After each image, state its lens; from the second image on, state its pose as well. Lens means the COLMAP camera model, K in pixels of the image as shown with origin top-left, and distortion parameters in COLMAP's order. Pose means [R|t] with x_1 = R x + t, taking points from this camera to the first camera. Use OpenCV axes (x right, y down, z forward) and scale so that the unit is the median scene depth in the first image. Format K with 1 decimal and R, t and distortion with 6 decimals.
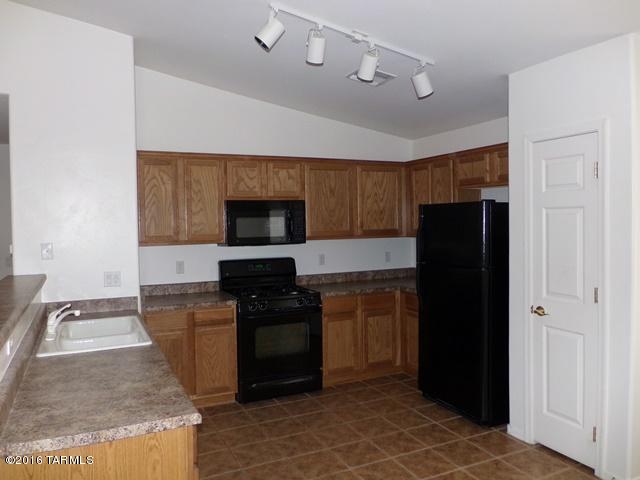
lens RADIAL K [[486.3, 0, 320.0], [0, 486.3, 240.0], [0, 0, 1]] dist [-0.008767, 0.003225]
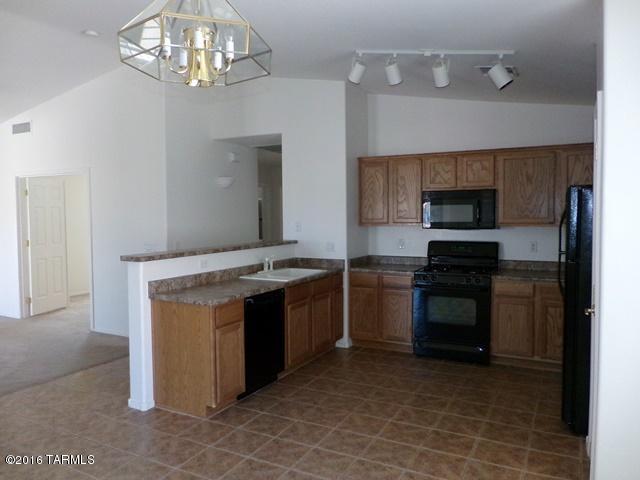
lens RADIAL K [[486.3, 0, 320.0], [0, 486.3, 240.0], [0, 0, 1]] dist [-0.008767, 0.003225]
pose [[0.599728, 0.052567, -0.798476, 0.629812], [-0.032783, 0.998616, 0.041120, -0.000599], [0.799532, 0.001516, 0.600621, 0.050316]]
